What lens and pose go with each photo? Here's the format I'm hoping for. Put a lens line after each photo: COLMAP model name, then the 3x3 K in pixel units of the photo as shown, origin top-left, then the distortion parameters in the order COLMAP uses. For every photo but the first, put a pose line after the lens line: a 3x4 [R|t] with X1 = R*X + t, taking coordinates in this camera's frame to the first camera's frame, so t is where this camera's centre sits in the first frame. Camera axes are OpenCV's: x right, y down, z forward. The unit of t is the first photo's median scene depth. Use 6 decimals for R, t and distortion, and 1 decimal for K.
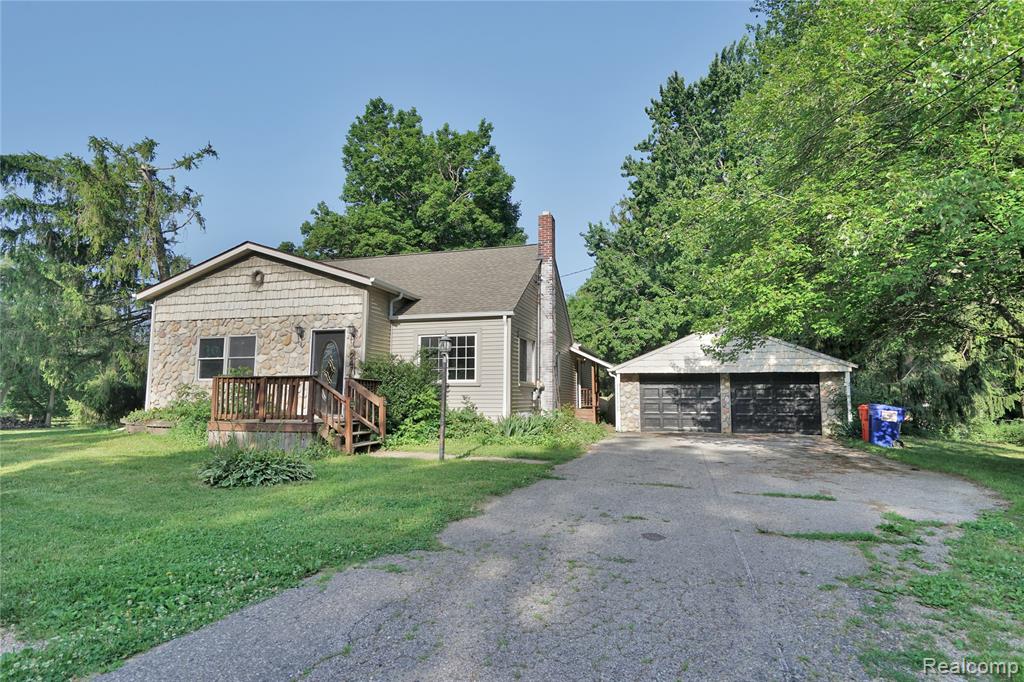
lens RADIAL K [[530.2, 0, 508.3], [0, 530.2, 335.4], [0, 0, 1]] dist [-0.001924, 0.003747]
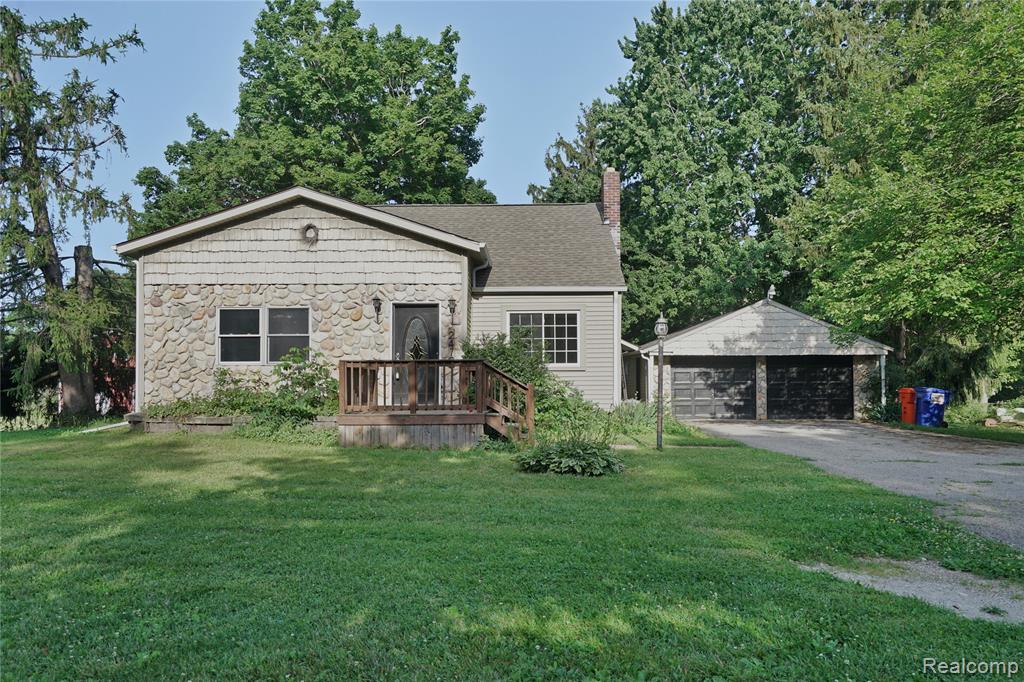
lens RADIAL K [[691.4, 0, 515.4], [0, 691.4, 359.2], [0, 0, 1]] dist [0.001138, -0.001426]
pose [[0.964082, 0.001481, 0.265601, -0.441233], [-0.023277, 0.996608, 0.078933, -0.011076], [-0.264583, -0.082281, 0.960846, -0.071303]]
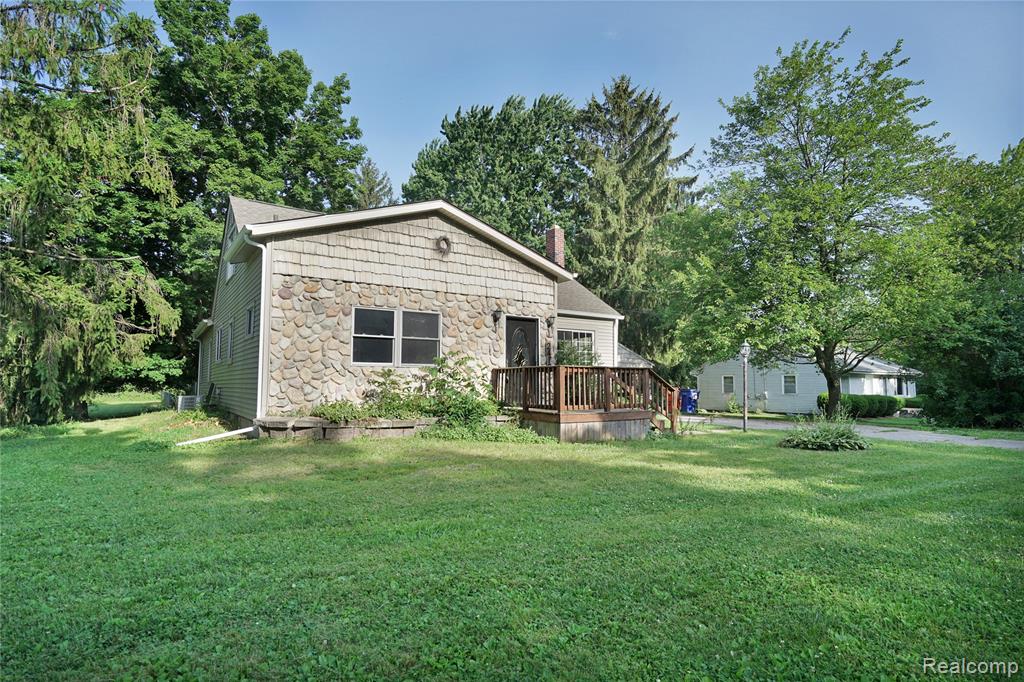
lens RADIAL K [[530.2, 0, 504.6], [0, 530.2, 342.1], [0, 0, 1]] dist [-0.001924, 0.003747]
pose [[0.653620, 0.059983, 0.754442, -1.007700], [-0.084902, 0.996373, -0.005663, 0.039915], [-0.752046, -0.060352, 0.656342, 0.363331]]
